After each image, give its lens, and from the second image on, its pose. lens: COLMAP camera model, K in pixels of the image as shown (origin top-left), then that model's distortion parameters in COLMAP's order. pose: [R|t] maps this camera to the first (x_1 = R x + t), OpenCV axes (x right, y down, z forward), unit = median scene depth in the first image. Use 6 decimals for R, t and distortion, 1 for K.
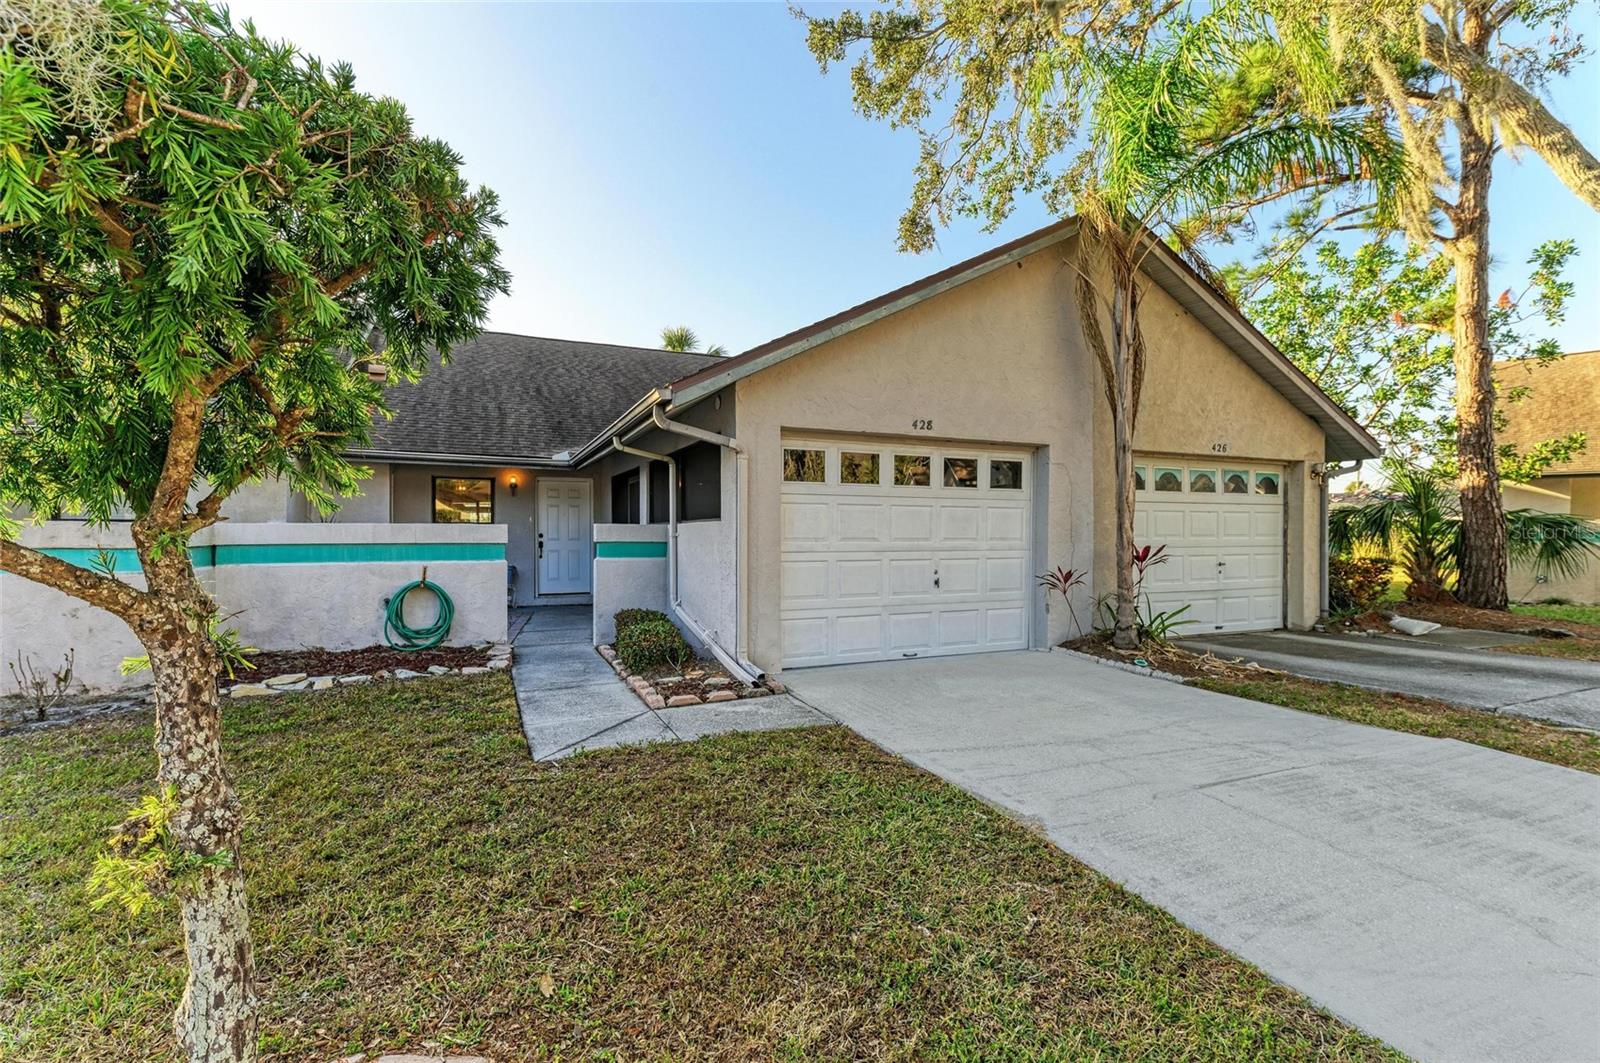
lens RADIAL K [[720.8, 0, 800.3], [0, 720.8, 526.6], [0, 0, 1]] dist [0.011938, 0.000004]
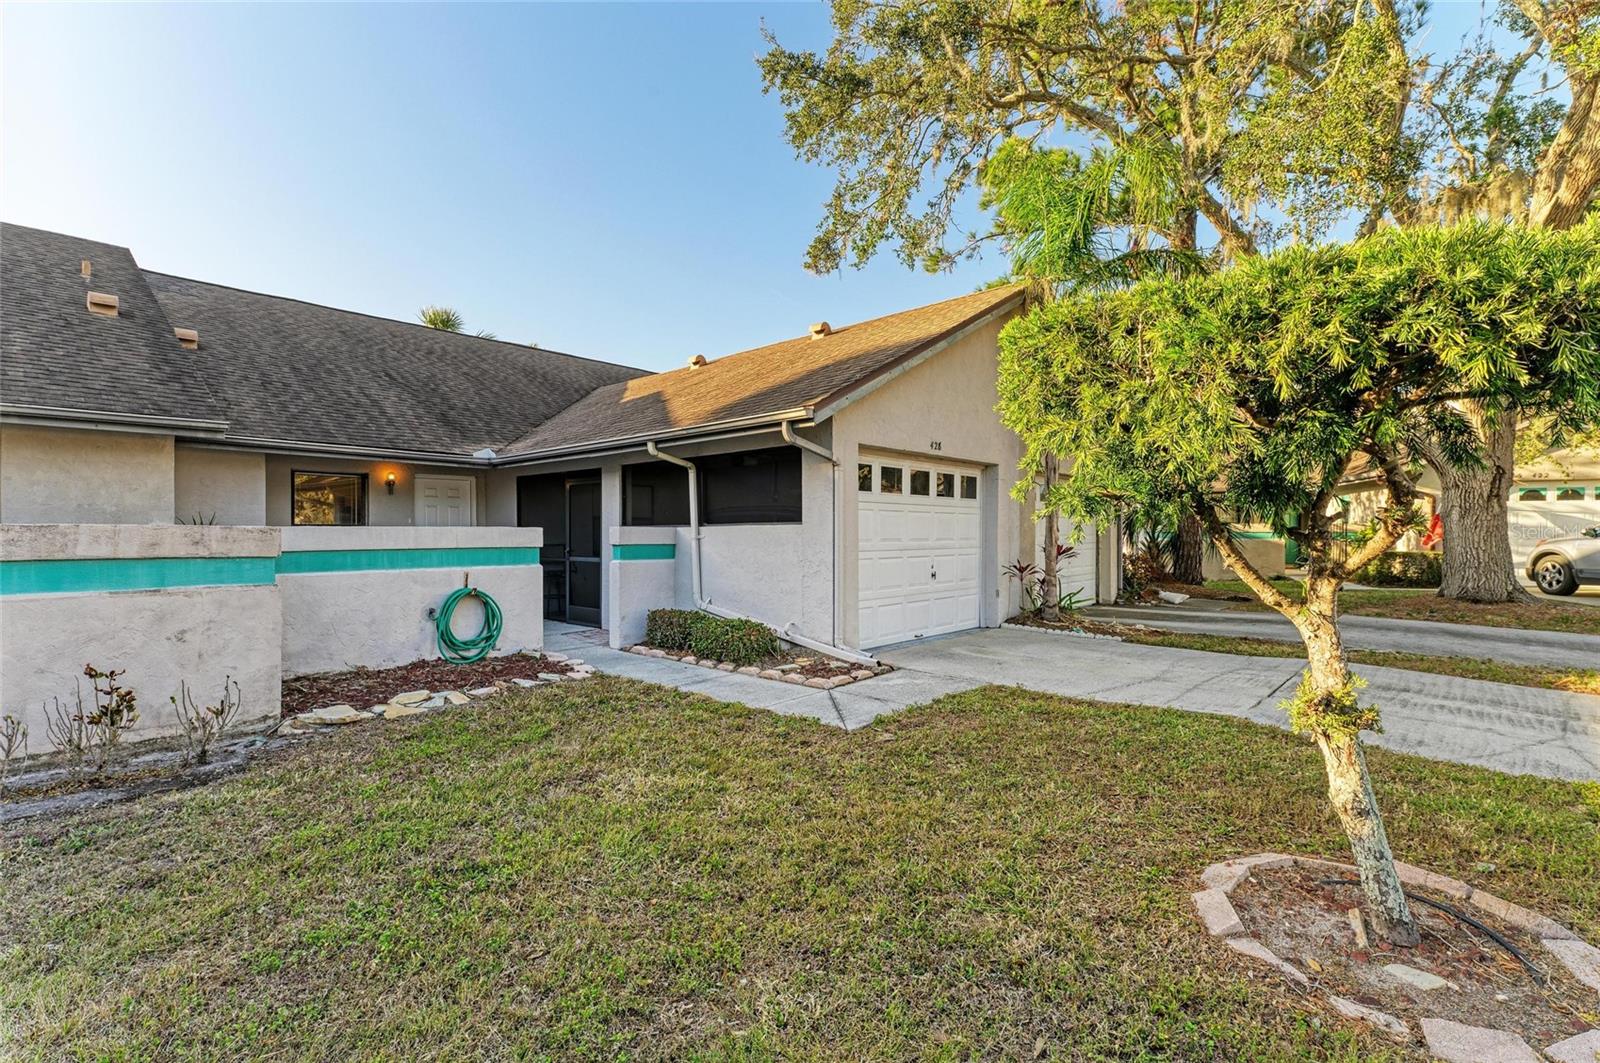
lens RADIAL K [[720.8, 0, 803.0], [0, 720.8, 534.8], [0, 0, 1]] dist [0.011938, 0.000004]
pose [[0.917372, -0.004864, 0.398002, -0.477152], [0.000276, 0.999933, 0.011585, -0.004434], [-0.398031, -0.010518, 0.917312, -0.026513]]
